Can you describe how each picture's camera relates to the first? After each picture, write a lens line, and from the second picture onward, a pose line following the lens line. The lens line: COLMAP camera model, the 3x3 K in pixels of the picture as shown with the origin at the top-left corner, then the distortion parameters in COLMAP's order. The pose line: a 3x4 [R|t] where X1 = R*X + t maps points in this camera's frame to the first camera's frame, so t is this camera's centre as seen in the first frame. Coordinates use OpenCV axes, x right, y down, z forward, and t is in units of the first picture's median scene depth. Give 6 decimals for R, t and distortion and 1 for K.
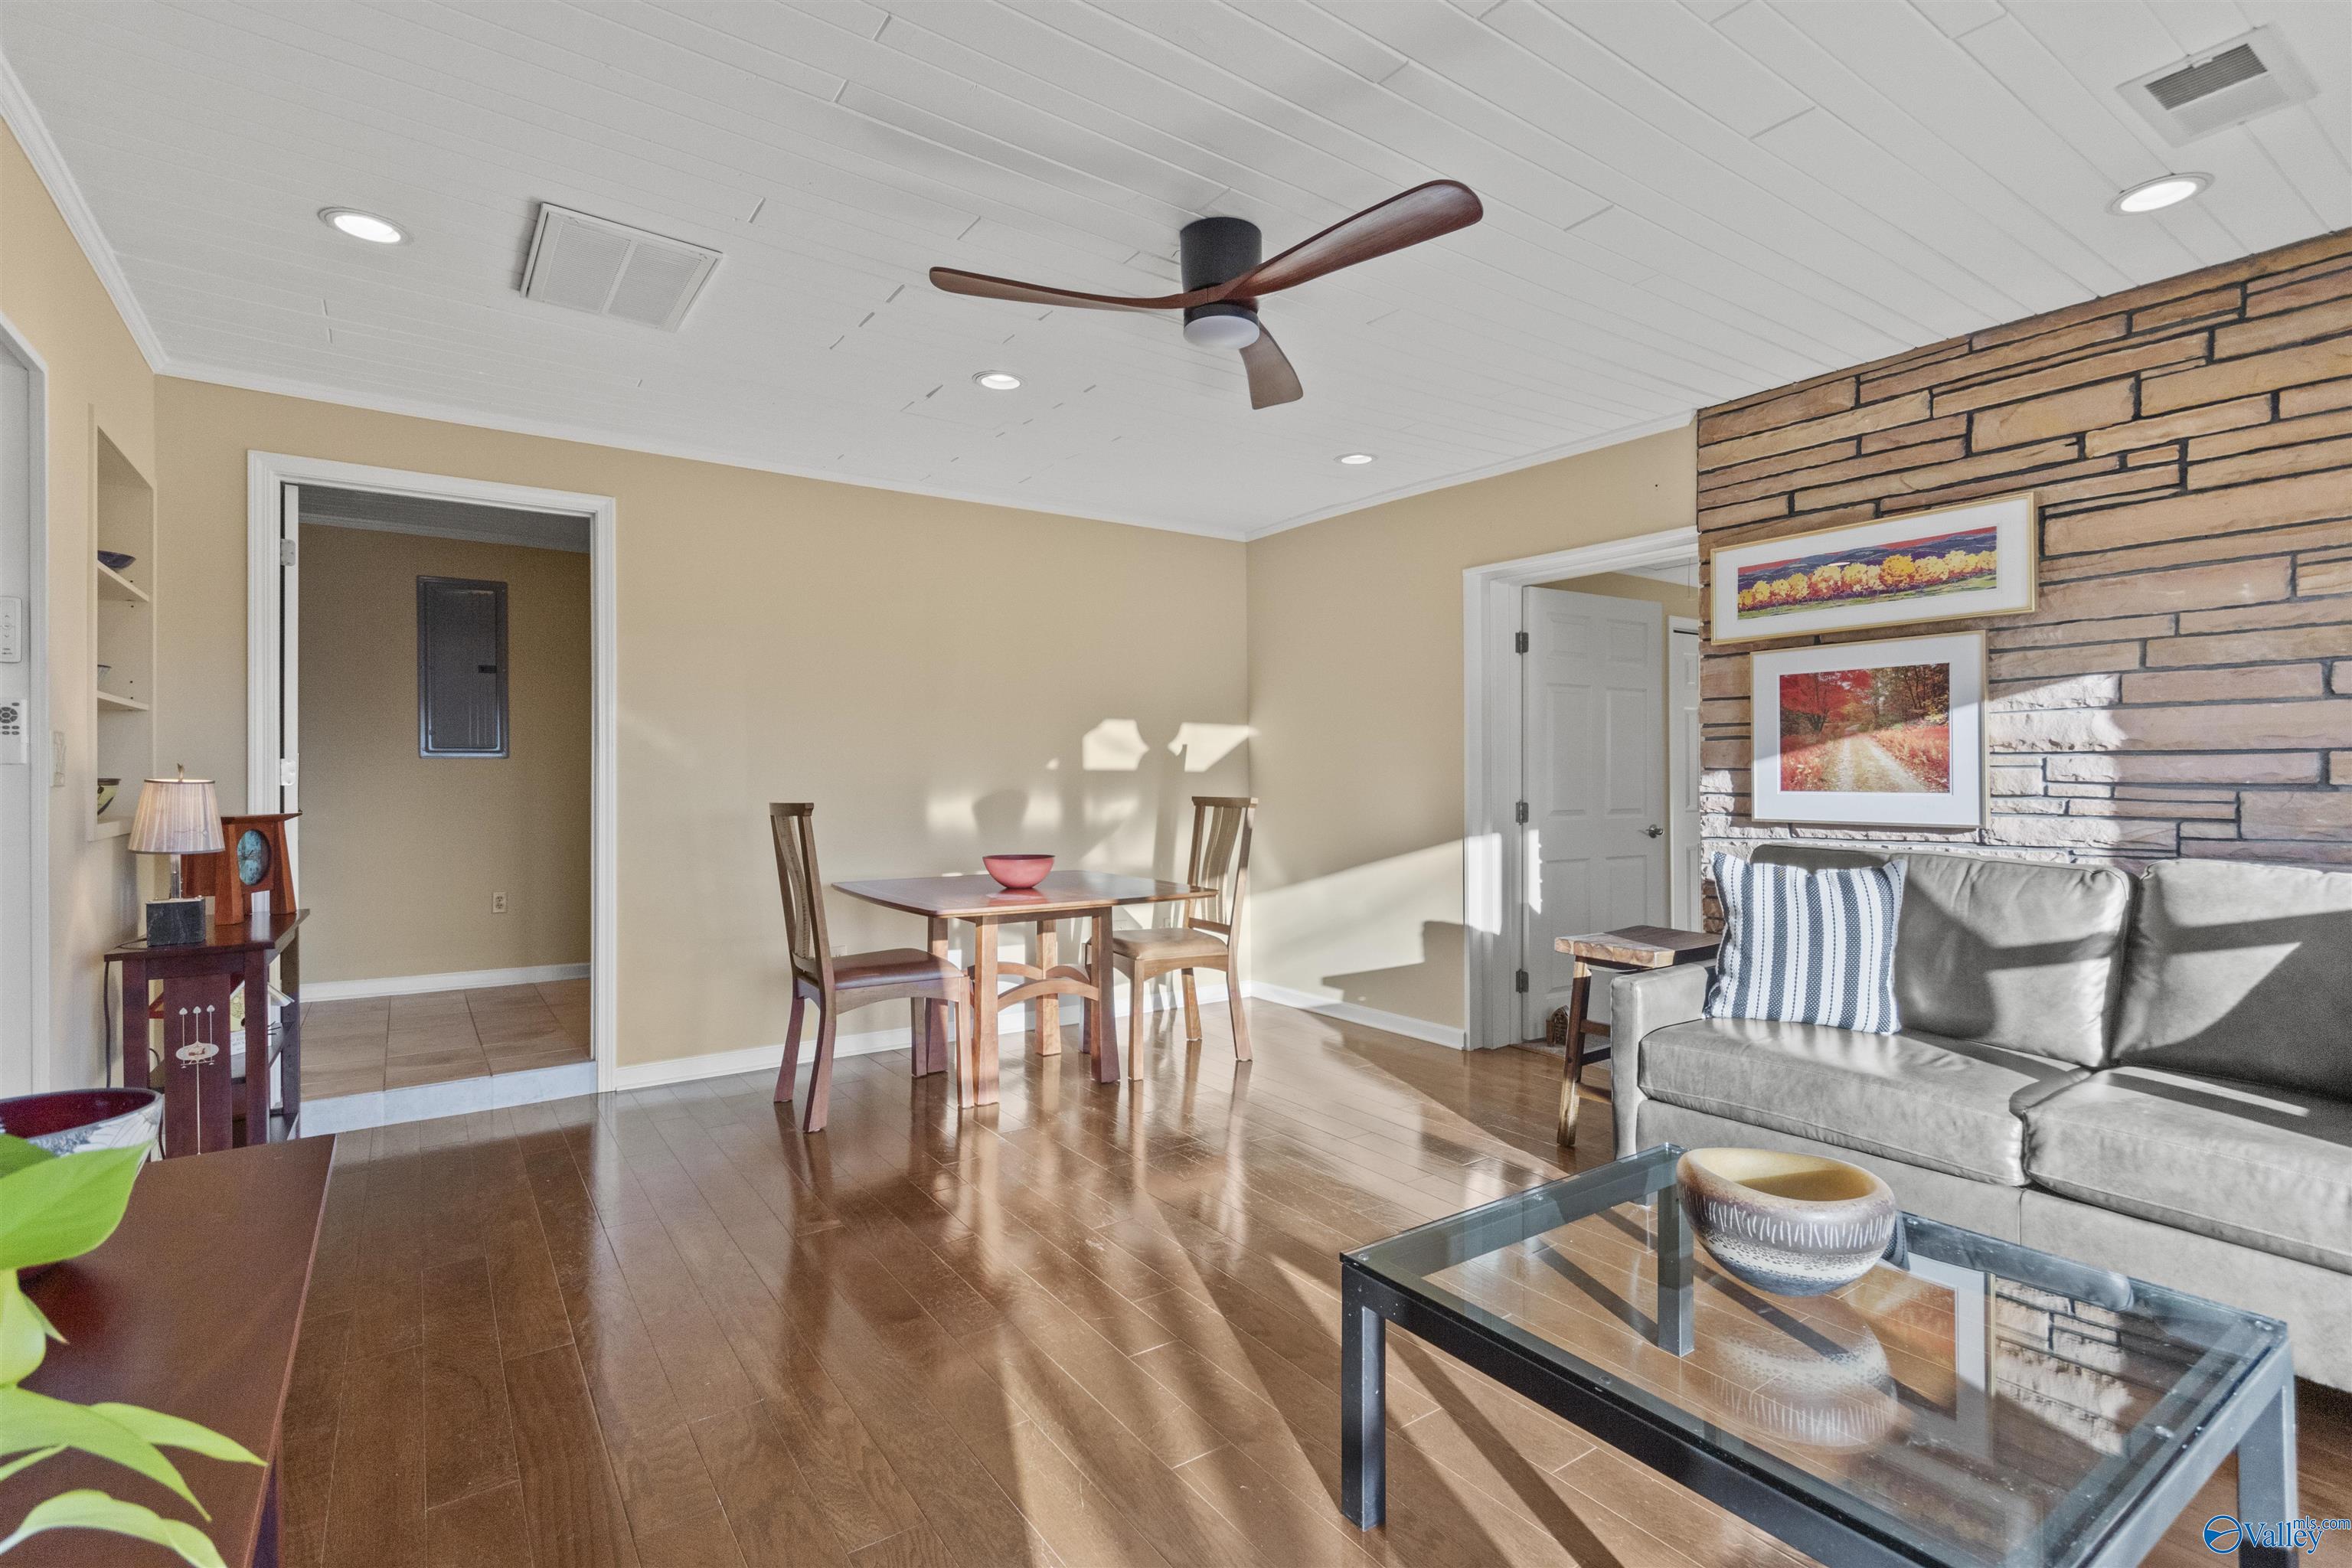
lens RADIAL K [[1140.3, 0, 1212.2], [0, 1140.3, 791.7], [0, 0, 1]] dist [0.003943, 0.000397]
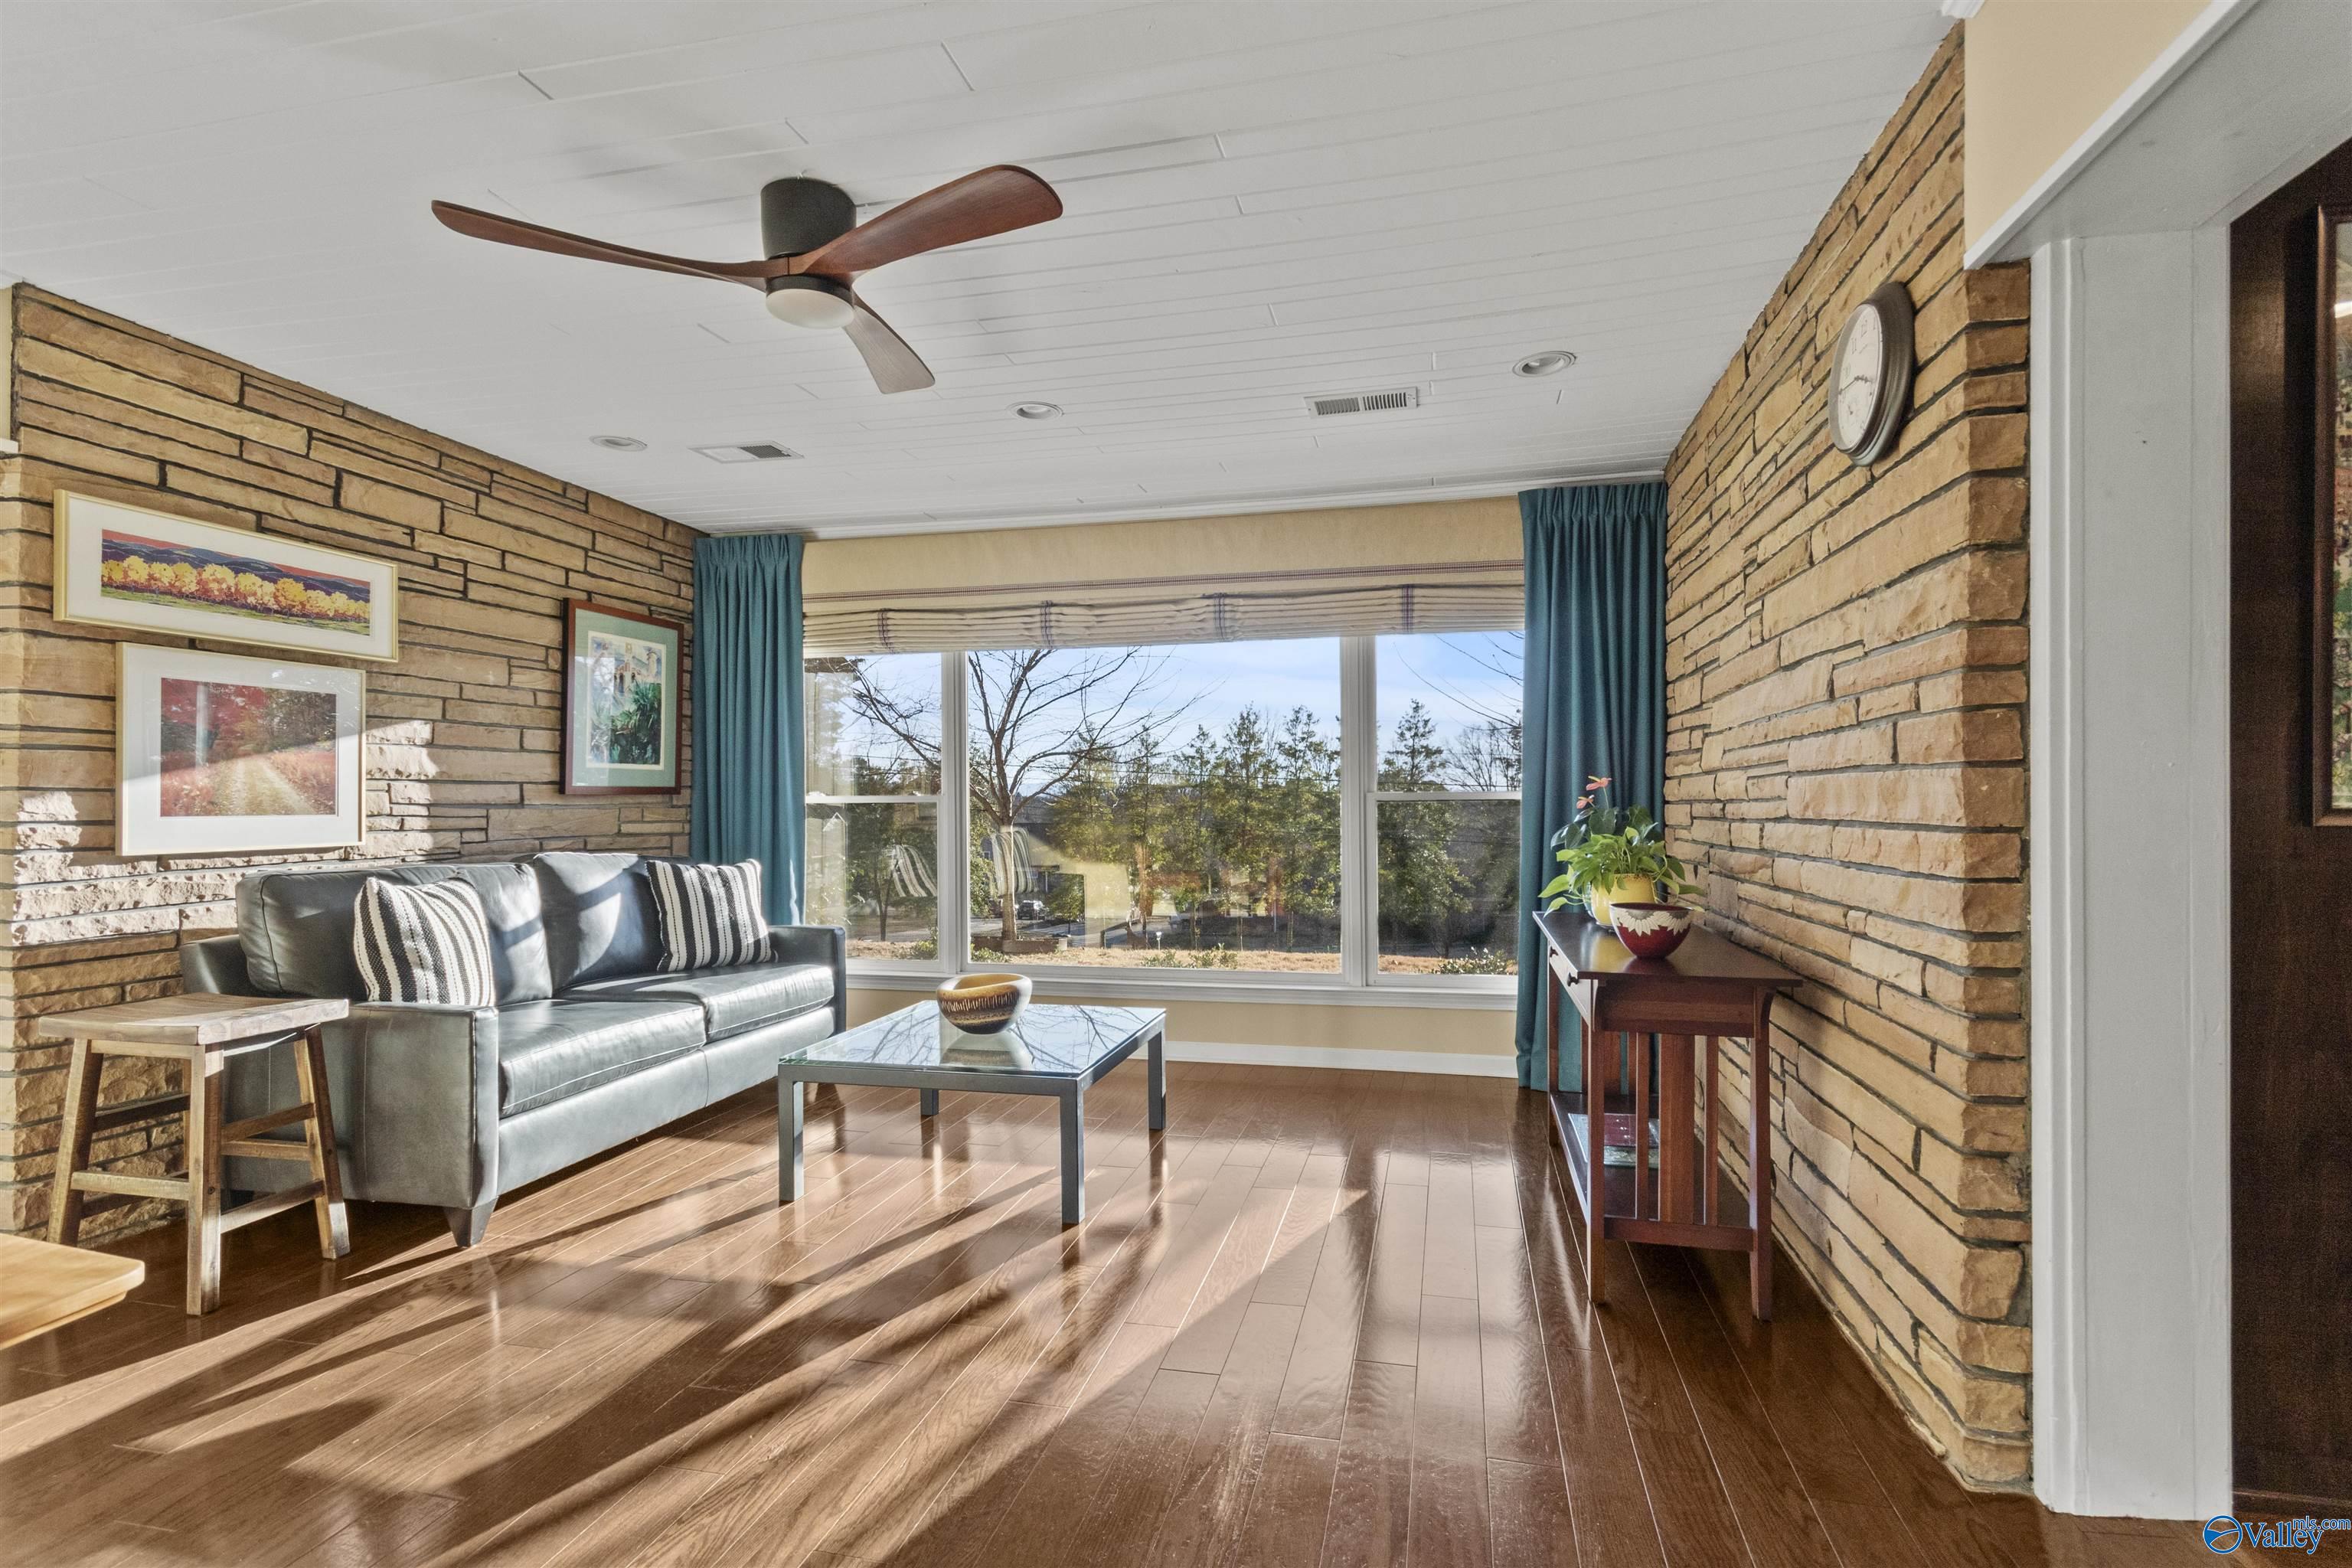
lens RADIAL K [[1140.3, 0, 1212.2], [0, 1140.3, 791.7], [0, 0, 1]] dist [0.003943, 0.000397]
pose [[-0.687758, 0.000496, 0.725940, -0.699130], [0.004762, 0.999981, 0.003829, -0.020359], [-0.725925, 0.006090, -0.687747, 1.119055]]
